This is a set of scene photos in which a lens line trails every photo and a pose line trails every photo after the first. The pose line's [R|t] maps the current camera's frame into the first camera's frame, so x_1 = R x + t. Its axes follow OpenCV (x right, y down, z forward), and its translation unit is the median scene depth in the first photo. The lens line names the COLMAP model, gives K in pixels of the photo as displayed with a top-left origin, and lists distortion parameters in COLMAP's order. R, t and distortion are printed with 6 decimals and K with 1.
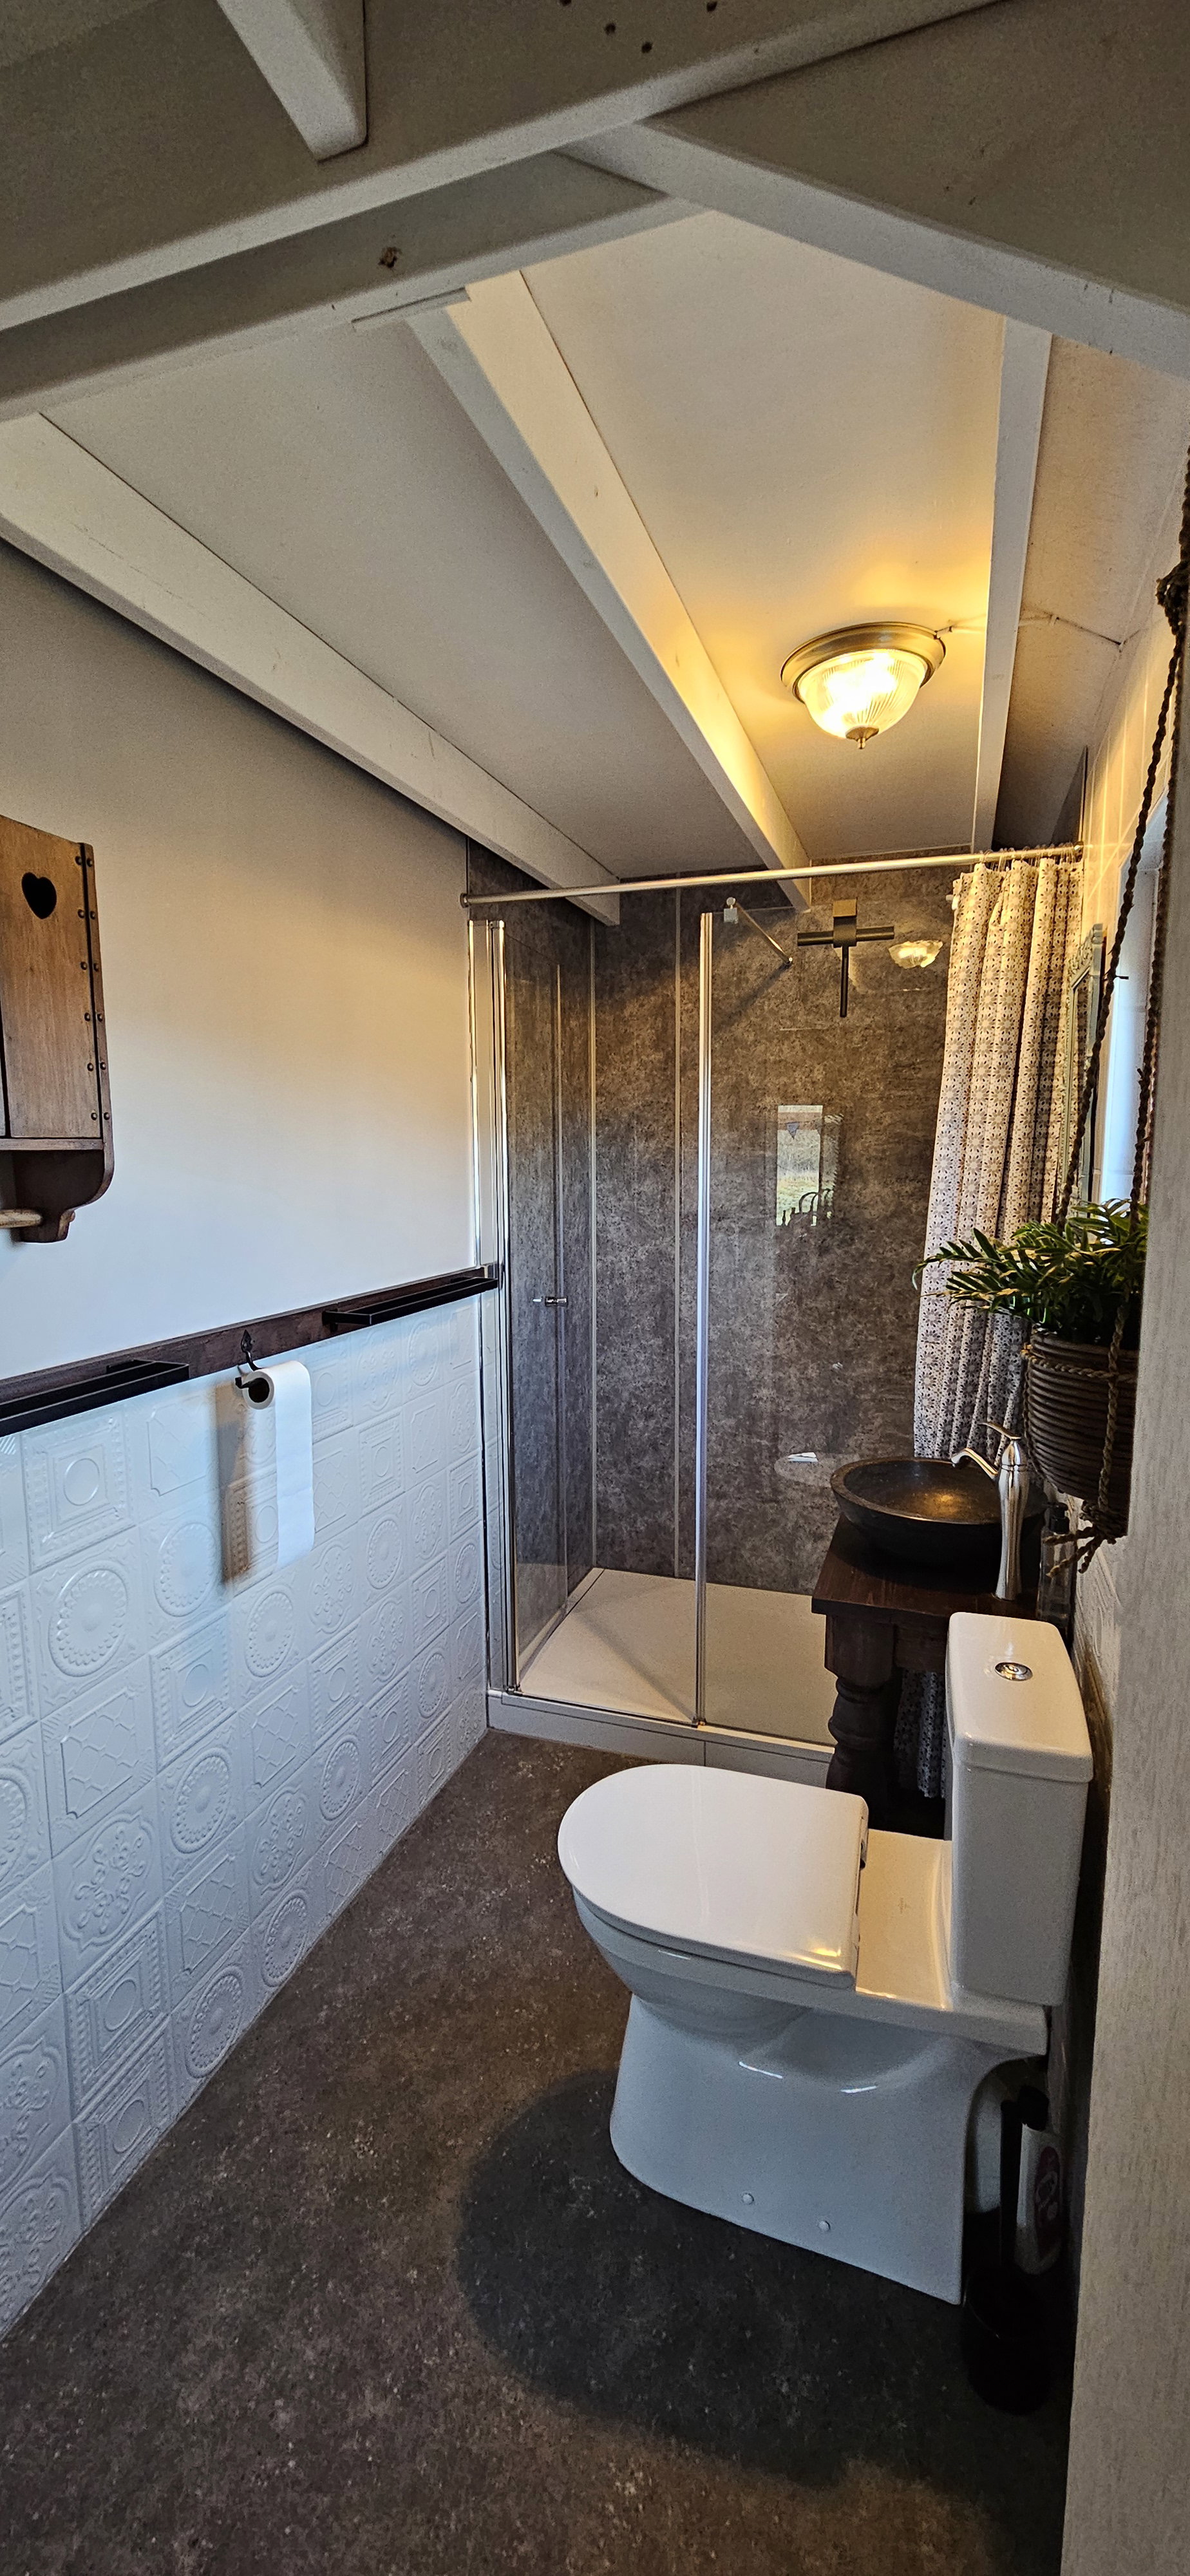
lens RADIAL K [[1049.4, 0, 593.4], [0, 1049.4, 1289.5], [0, 0, 1]] dist [0.002762, -0.000615]
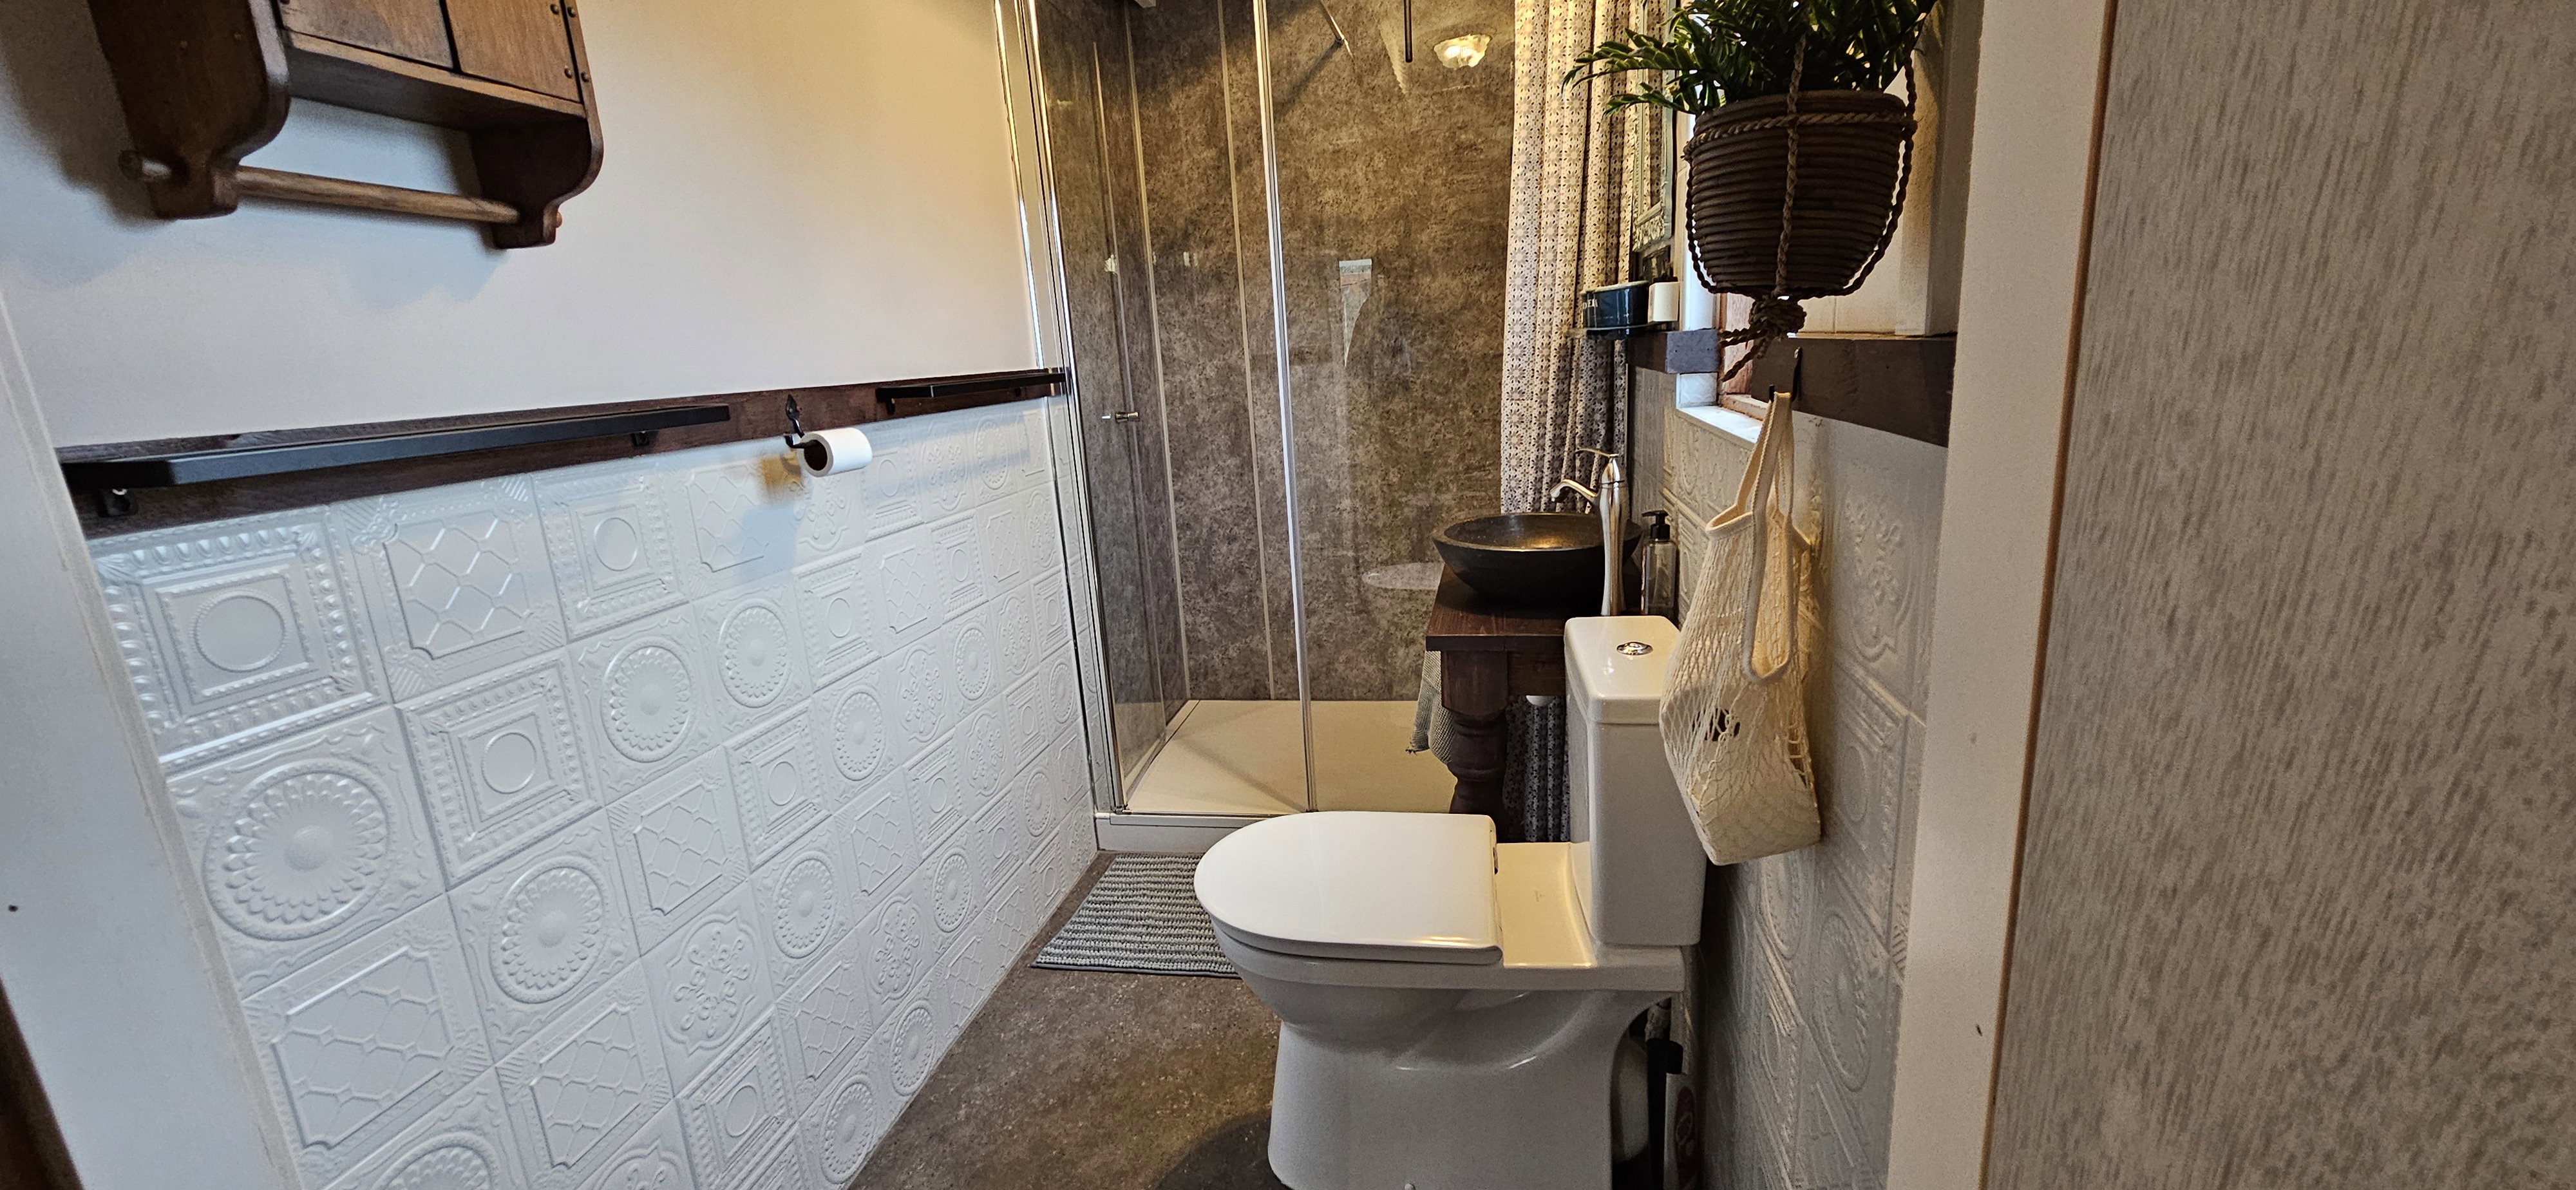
lens RADIAL K [[1049.4, 0, 1296.4], [0, 1049.4, 601.1], [0, 0, 1]] dist [0.002762, -0.000615]
pose [[0.987322, -0.090222, 0.130594, -0.036396], [0.076975, 0.991682, 0.103158, 0.143431], [-0.138815, -0.091798, 0.986055, 0.042362]]
